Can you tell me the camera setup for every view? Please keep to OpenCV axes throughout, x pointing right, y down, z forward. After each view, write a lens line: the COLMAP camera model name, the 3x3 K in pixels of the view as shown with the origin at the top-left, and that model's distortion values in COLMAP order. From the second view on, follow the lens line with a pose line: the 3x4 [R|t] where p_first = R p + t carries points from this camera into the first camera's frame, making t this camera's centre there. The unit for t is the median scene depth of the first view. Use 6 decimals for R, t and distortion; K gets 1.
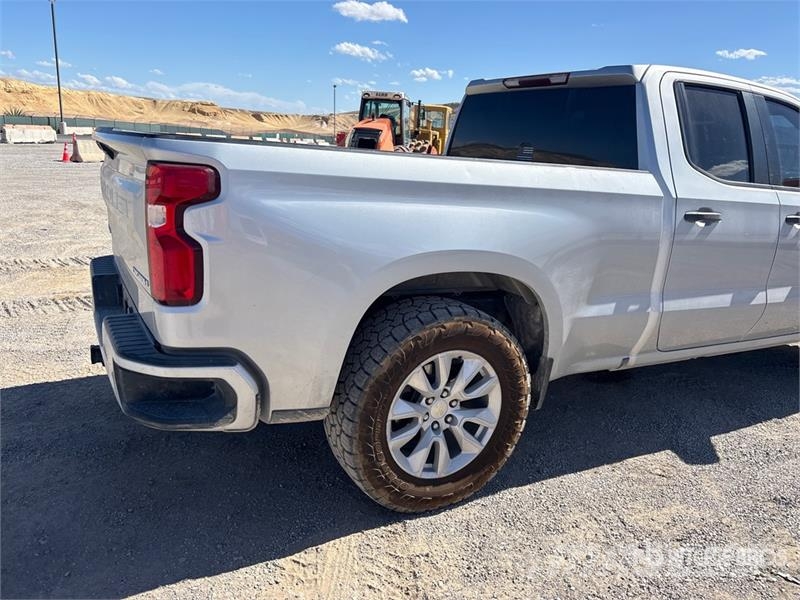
lens RADIAL K [[646.0, 0, 398.0], [0, 646.0, 281.7], [0, 0, 1]] dist [-0.005273, 0.001710]
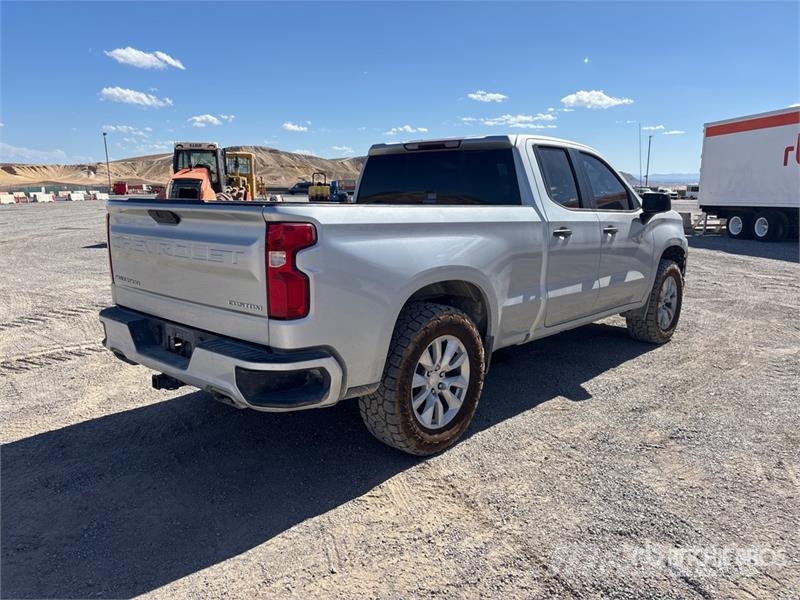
lens RADIAL K [[659.7, 0, 399.8], [0, 659.7, 268.1], [0, 0, 1]] dist [0.001661, 0.002471]
pose [[0.940242, -0.095796, 0.326754, -0.403878], [0.122269, 0.990595, -0.061413, 0.029630], [-0.317798, 0.097695, 0.943112, -0.329220]]
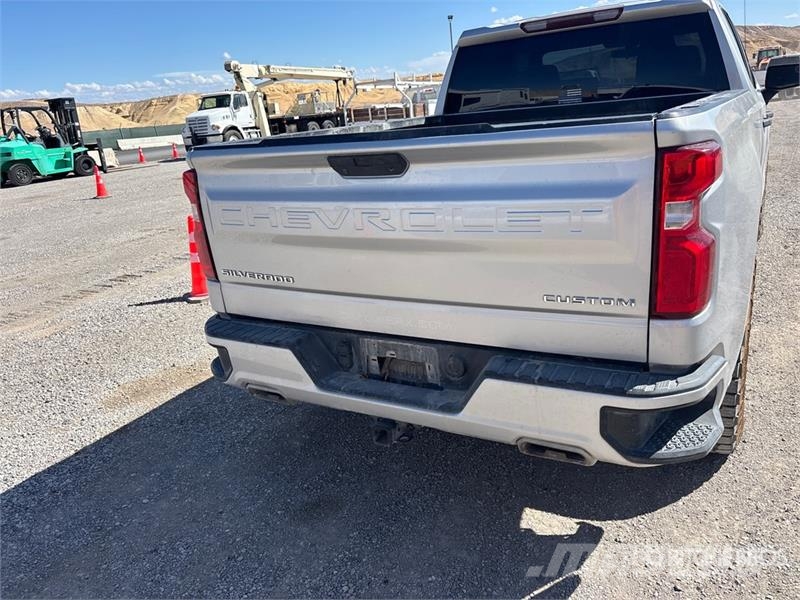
lens RADIAL K [[632.5, 0, 400.0], [0, 632.5, 300.0], [0, 0, 1]] dist [0.064783, -0.080174]
pose [[0.830813, -0.299849, 0.468872, -0.721470], [0.257394, 0.953959, 0.153982, -0.143852], [-0.493456, -0.007245, 0.869741, 0.322820]]
